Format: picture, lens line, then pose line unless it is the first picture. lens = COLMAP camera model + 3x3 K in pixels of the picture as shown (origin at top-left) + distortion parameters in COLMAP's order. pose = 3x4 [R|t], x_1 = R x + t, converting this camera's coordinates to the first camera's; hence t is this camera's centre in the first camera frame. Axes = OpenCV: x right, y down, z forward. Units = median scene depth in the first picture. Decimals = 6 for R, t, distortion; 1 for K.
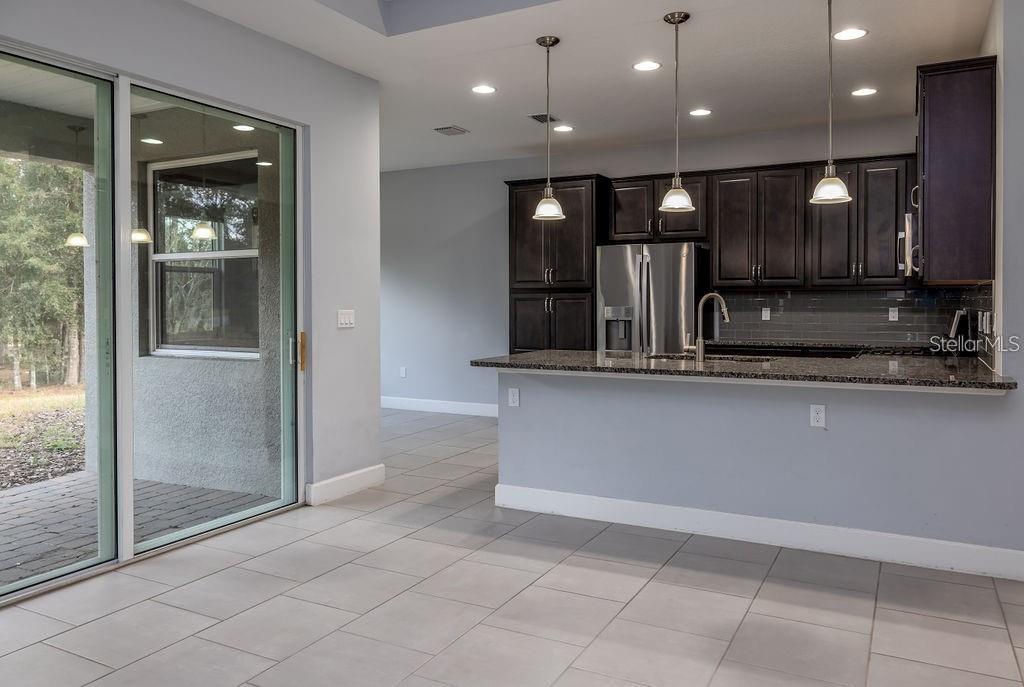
lens RADIAL K [[757.9, 0, 499.6], [0, 757.9, 314.7], [0, 0, 1]] dist [-0.011634, 0.004224]
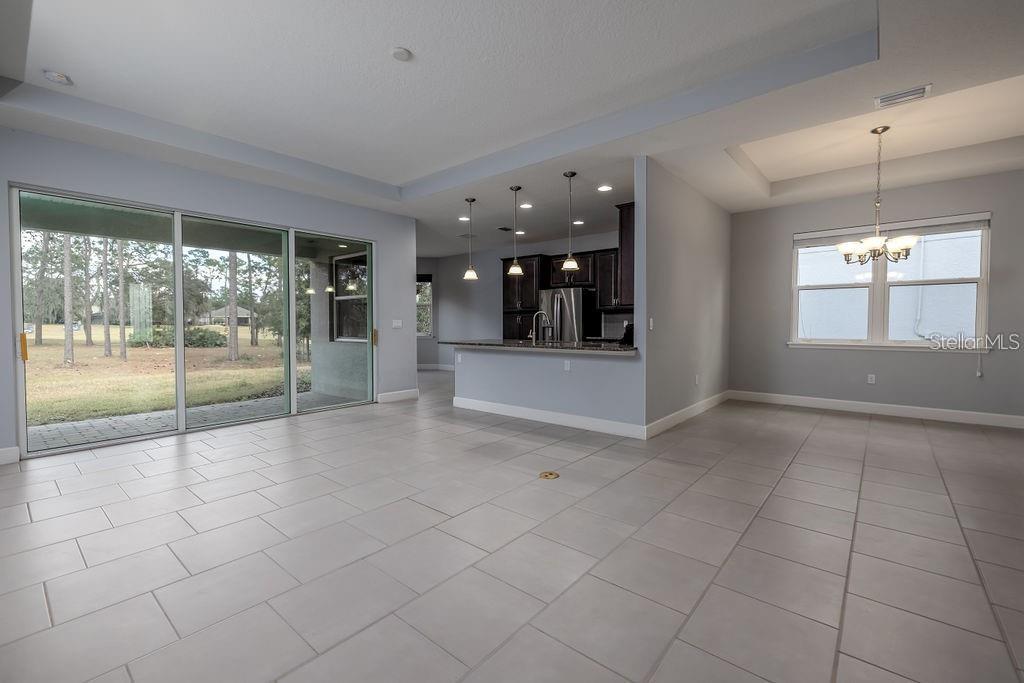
lens RADIAL K [[442.7, 0, 491.2], [0, 442.7, 340.5], [0, 0, 1]] dist [0.000527, -0.000426]
pose [[0.974927, 0.009150, -0.222337, 0.324116], [-0.003834, 0.999697, 0.024332, 0.018326], [0.222493, -0.022869, 0.974666, -0.215385]]
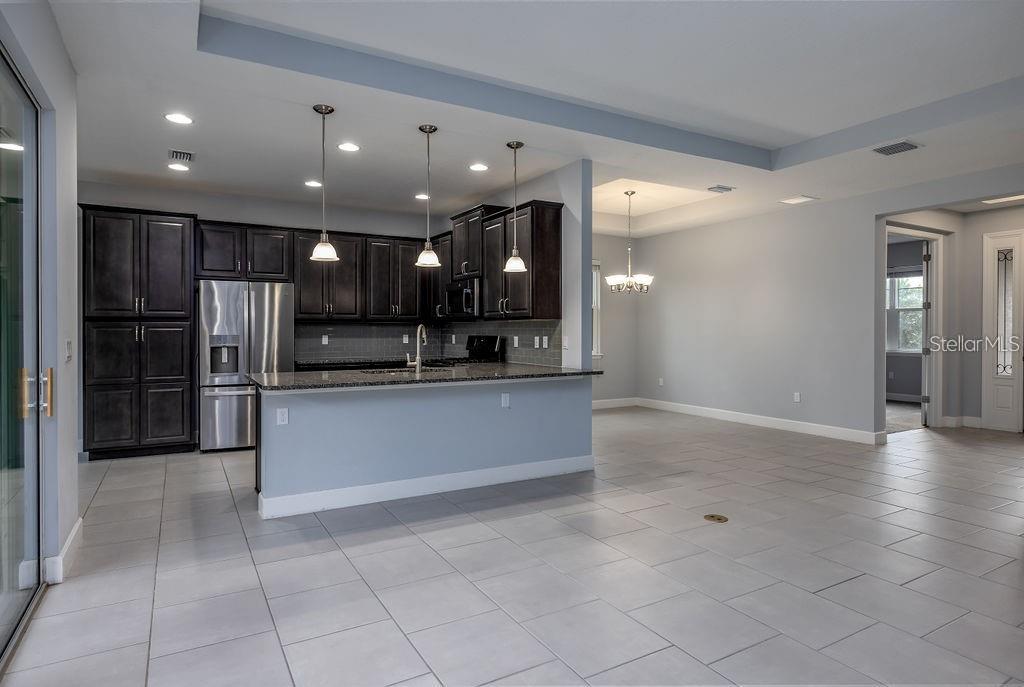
lens RADIAL K [[574.3, 0, 505.0], [0, 574.3, 335.7], [0, 0, 1]] dist [0.004007, -0.000338]
pose [[0.525128, -0.005238, 0.851007, -0.424756], [0.012707, 0.999918, -0.001686, -0.003023], [-0.850928, 0.011699, 0.525151, 0.225404]]
